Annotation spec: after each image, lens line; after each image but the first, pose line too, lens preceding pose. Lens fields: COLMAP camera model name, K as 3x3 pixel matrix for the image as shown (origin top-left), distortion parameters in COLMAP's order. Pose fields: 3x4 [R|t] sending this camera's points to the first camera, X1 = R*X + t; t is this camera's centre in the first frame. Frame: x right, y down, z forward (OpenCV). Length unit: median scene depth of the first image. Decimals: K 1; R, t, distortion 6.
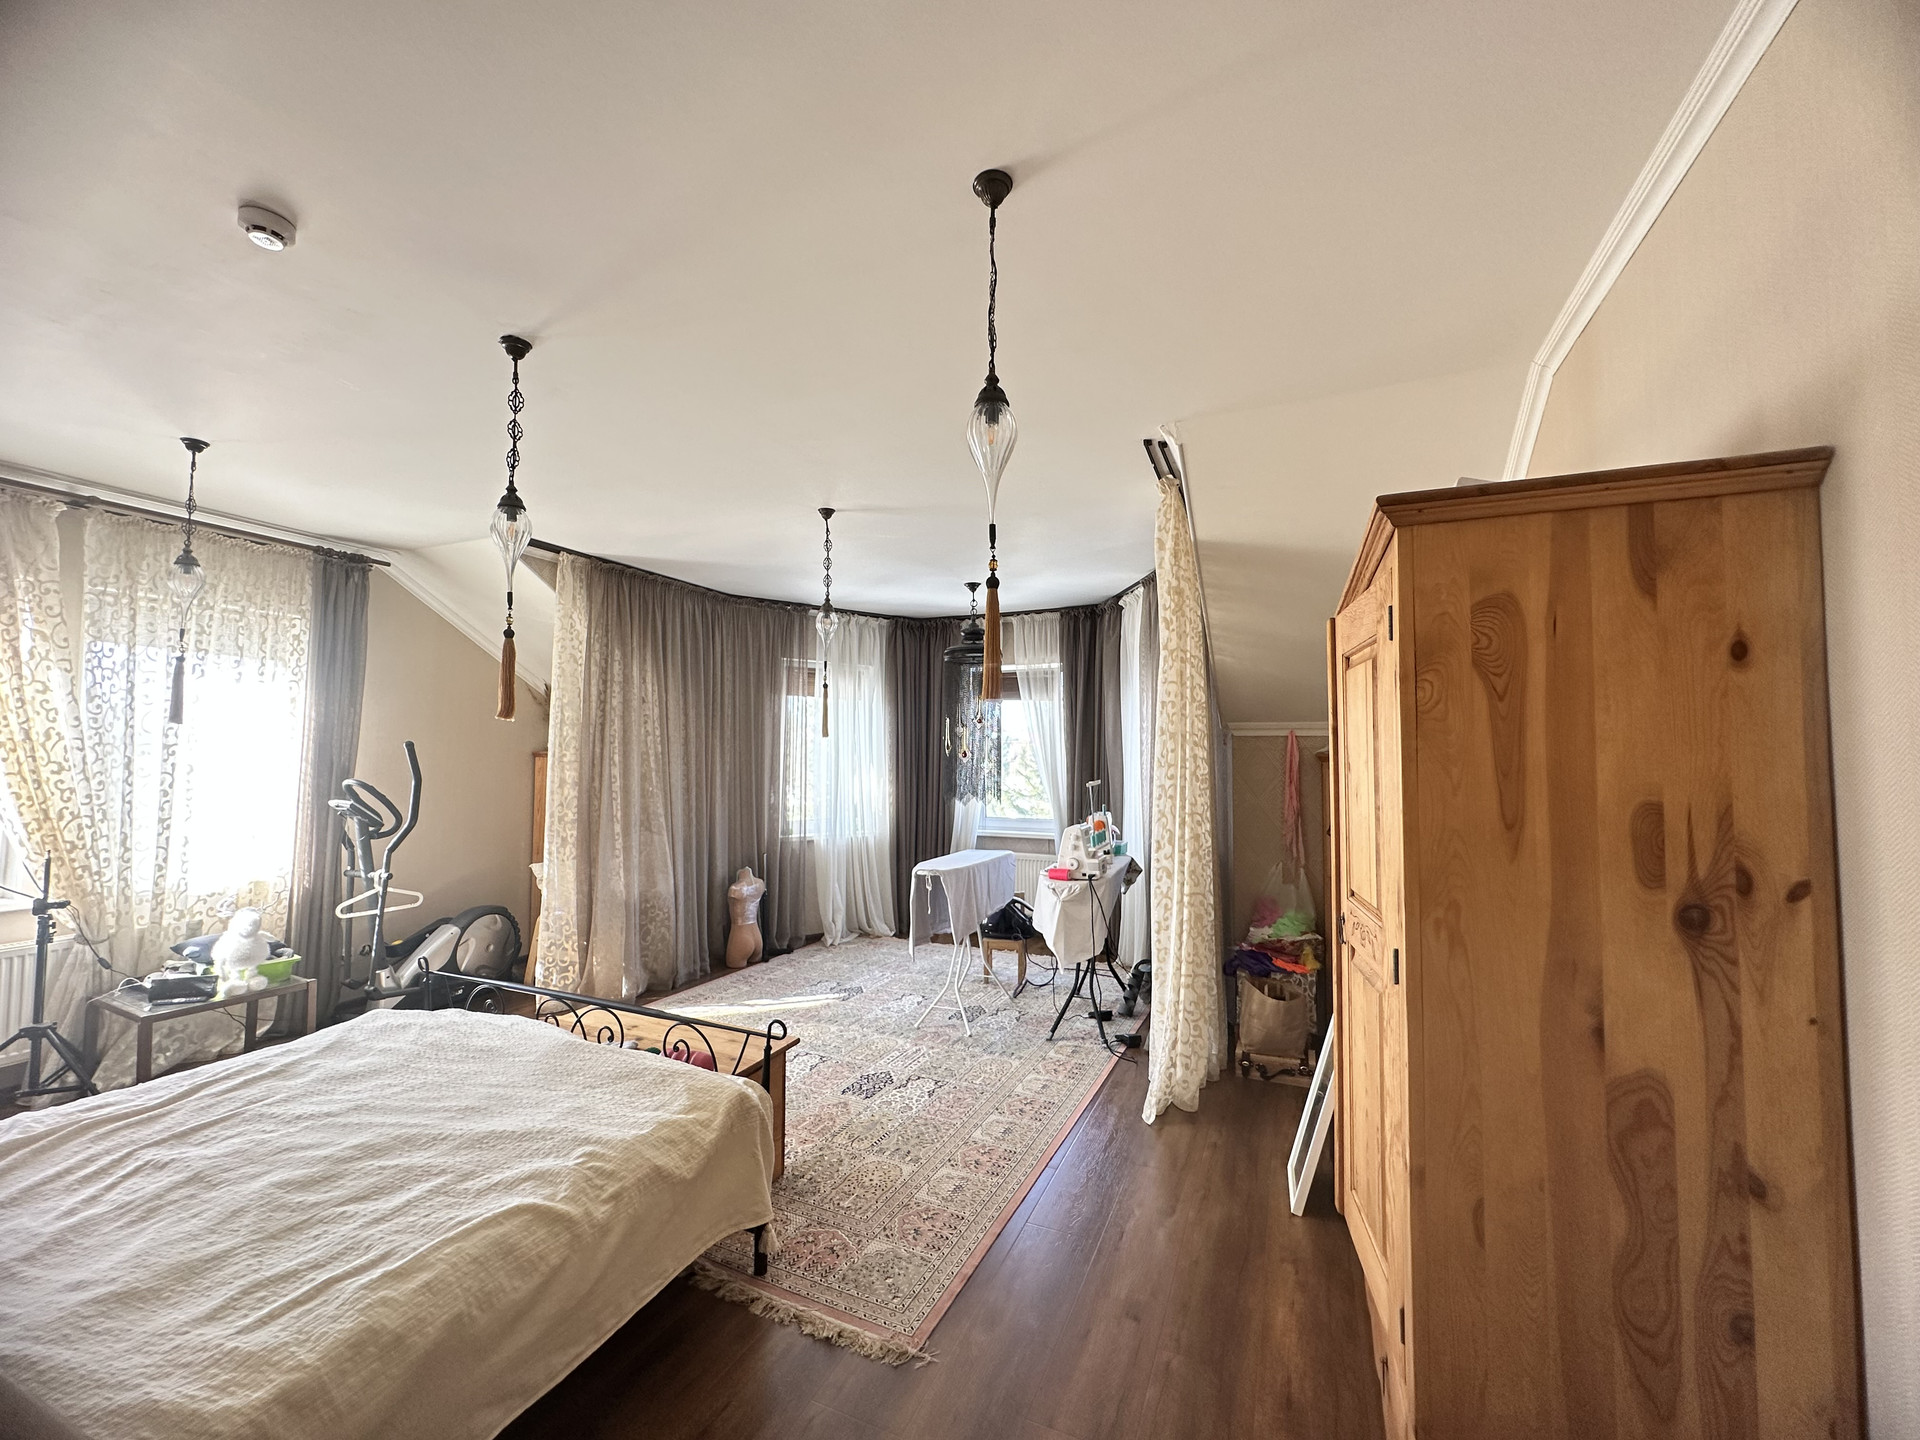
lens RADIAL K [[764.1, 0, 964.8], [0, 764.1, 724.8], [0, 0, 1]] dist [0.002456, 0.000200]
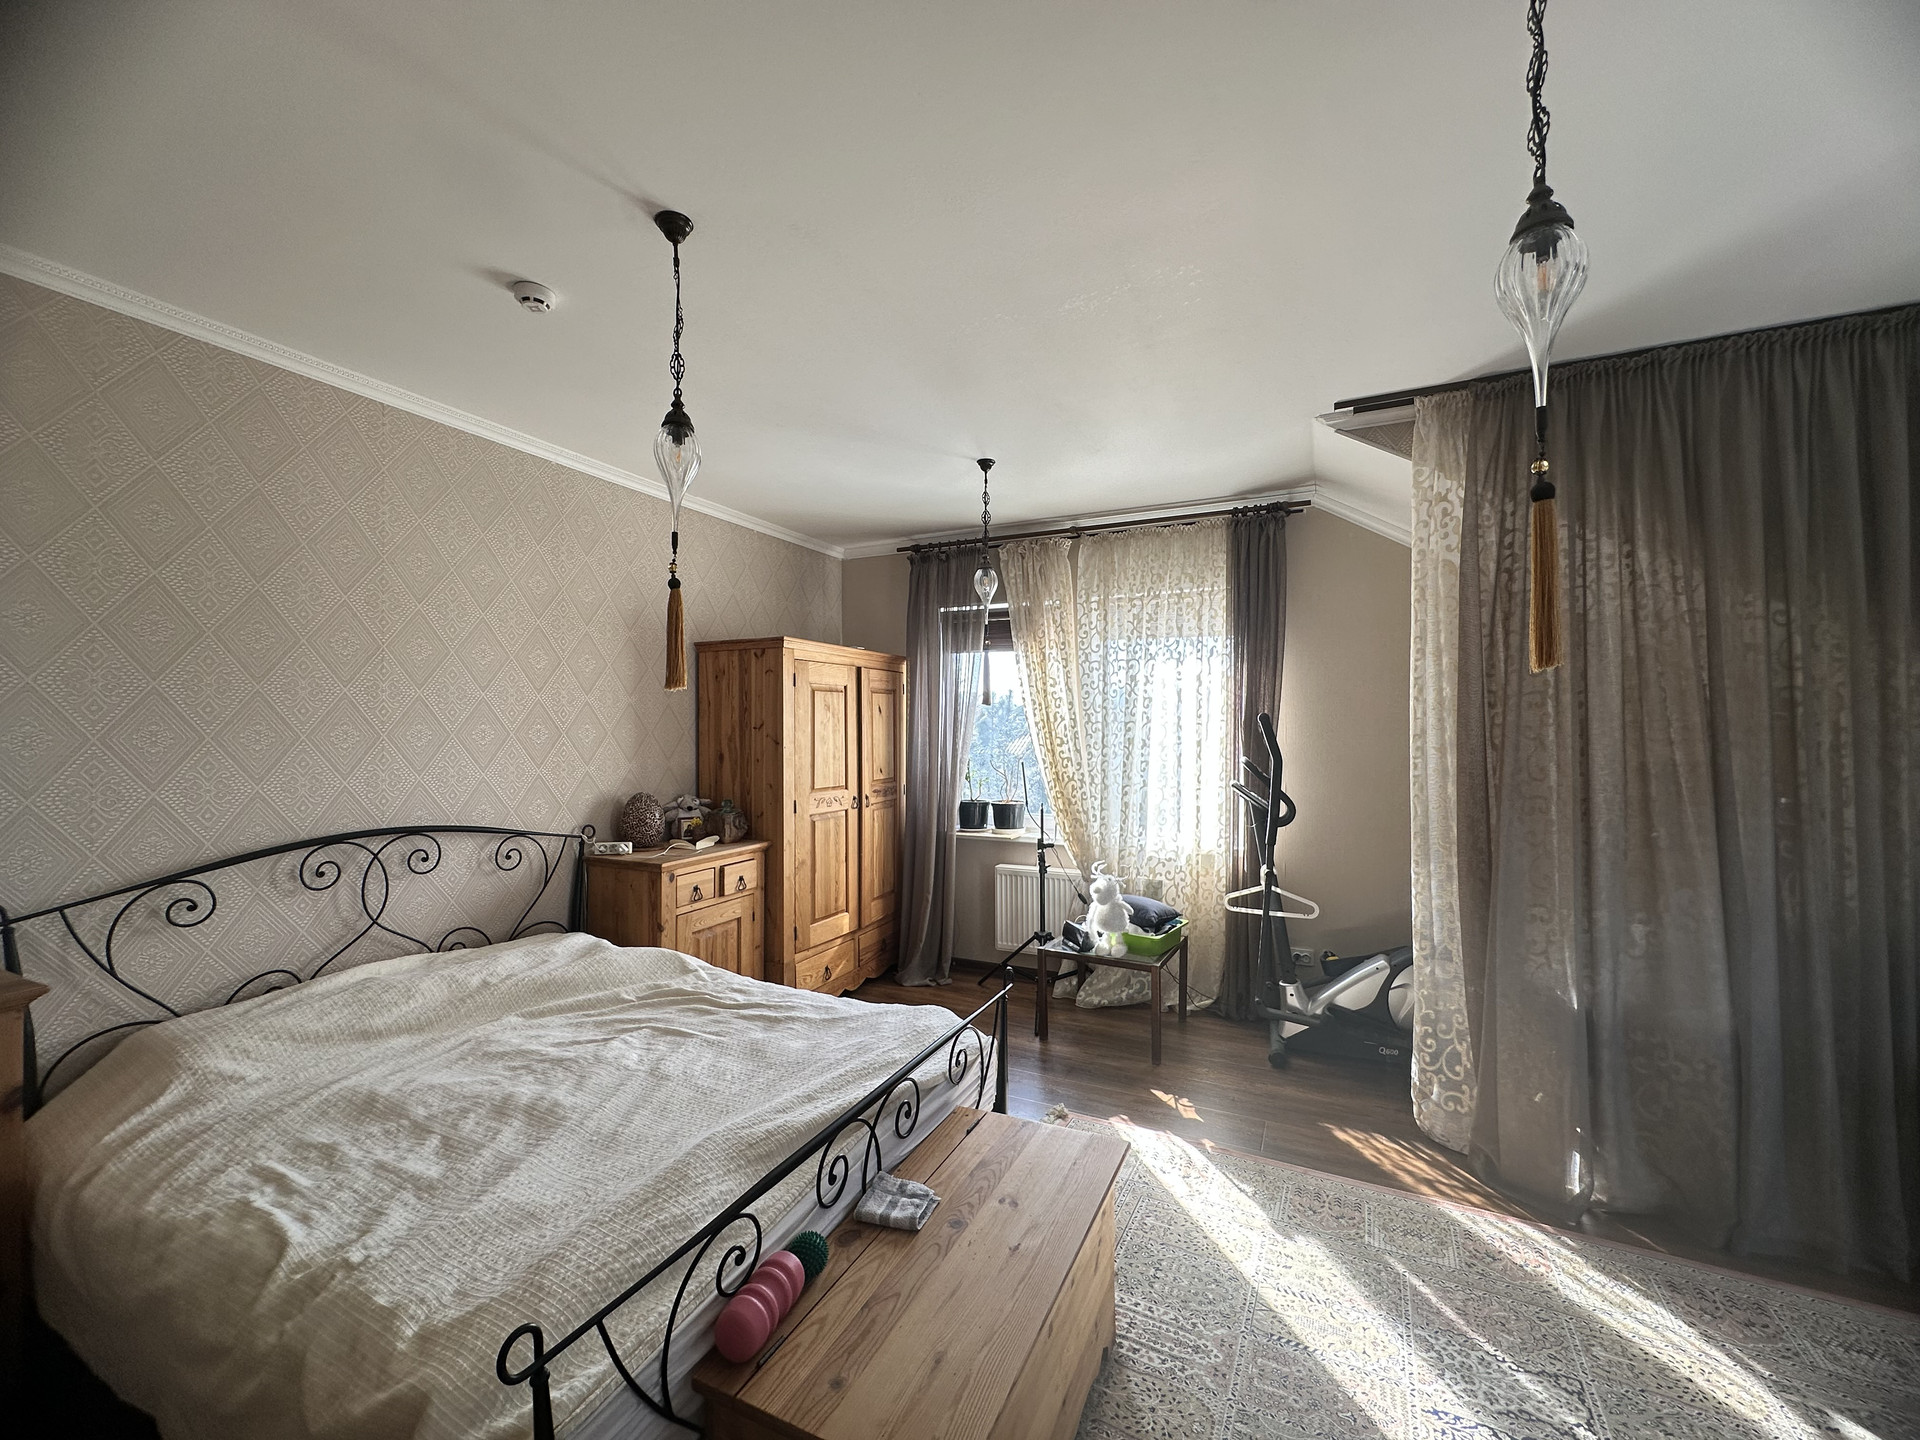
lens RADIAL K [[764.1, 0, 961.9], [0, 764.1, 725.3], [0, 0, 1]] dist [0.002456, 0.000200]
pose [[-0.044581, -0.008586, -0.998969, 0.204212], [0.045110, 0.998926, -0.010599, 0.054503], [0.997987, -0.045536, -0.044146, 1.383841]]
